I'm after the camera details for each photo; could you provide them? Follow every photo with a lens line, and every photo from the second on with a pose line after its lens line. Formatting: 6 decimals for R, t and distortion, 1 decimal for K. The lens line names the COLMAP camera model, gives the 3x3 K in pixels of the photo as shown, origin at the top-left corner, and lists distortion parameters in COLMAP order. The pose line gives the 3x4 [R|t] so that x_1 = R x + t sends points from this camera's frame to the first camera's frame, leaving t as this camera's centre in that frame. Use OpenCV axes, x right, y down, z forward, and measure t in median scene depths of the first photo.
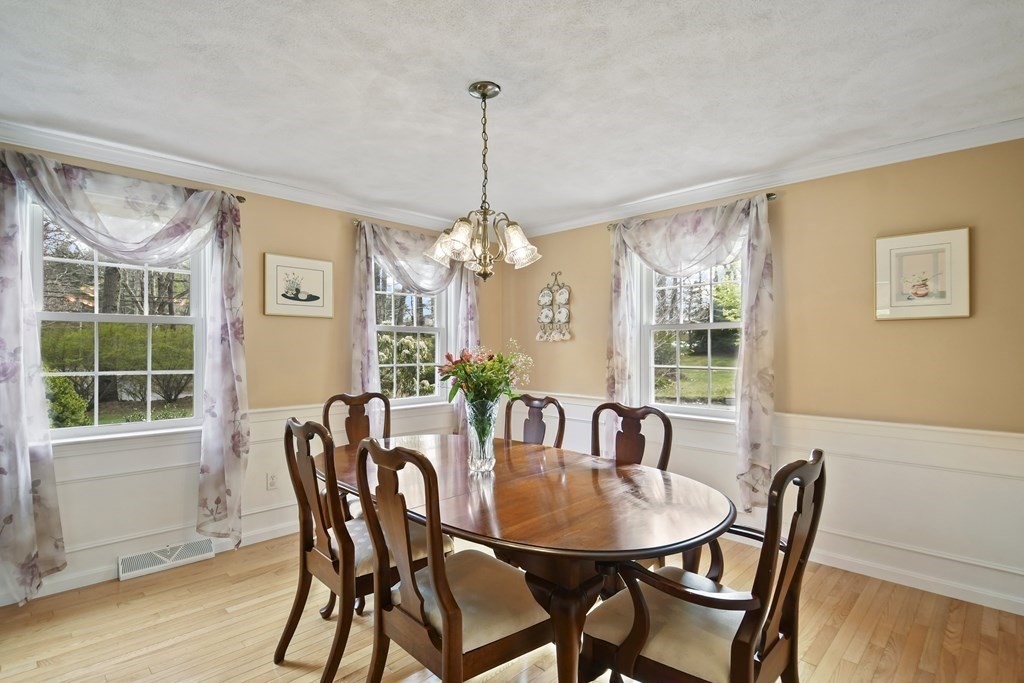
lens RADIAL K [[500.1, 0, 510.7], [0, 500.1, 341.3], [0, 0, 1]] dist [0.004625, -0.001013]
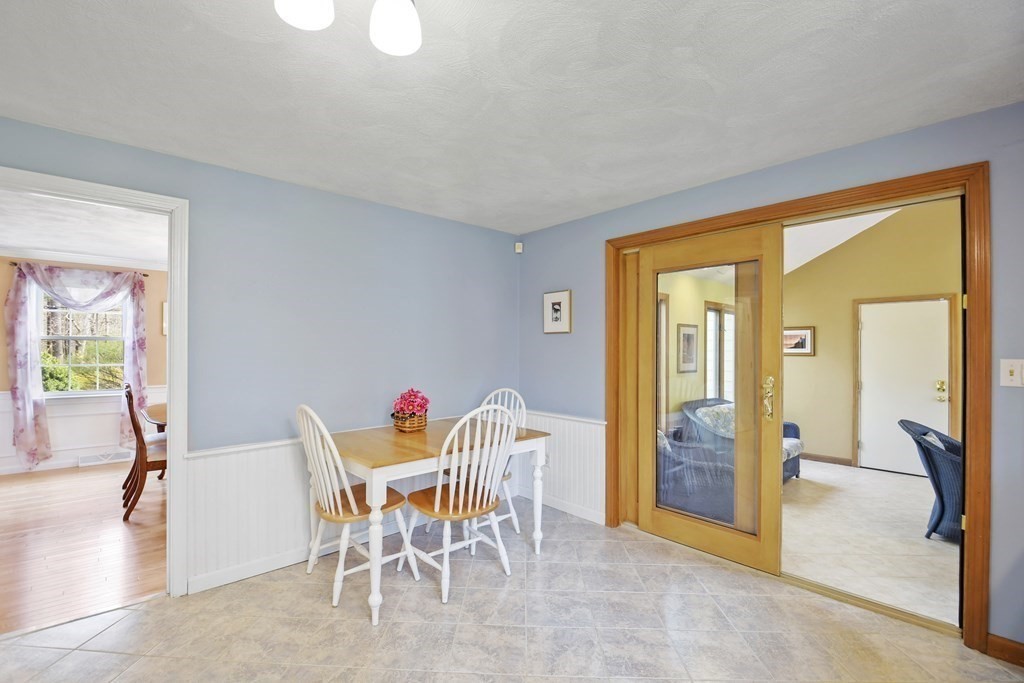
lens RADIAL K [[454.6, 0, 514.8], [0, 454.6, 346.0], [0, 0, 1]] dist [0.006864, -0.006795]
pose [[0.998340, 0.001417, -0.057571, 1.093170], [-0.001384, 0.999999, 0.000619, -0.019048], [0.057572, -0.000538, 0.998341, -0.741879]]
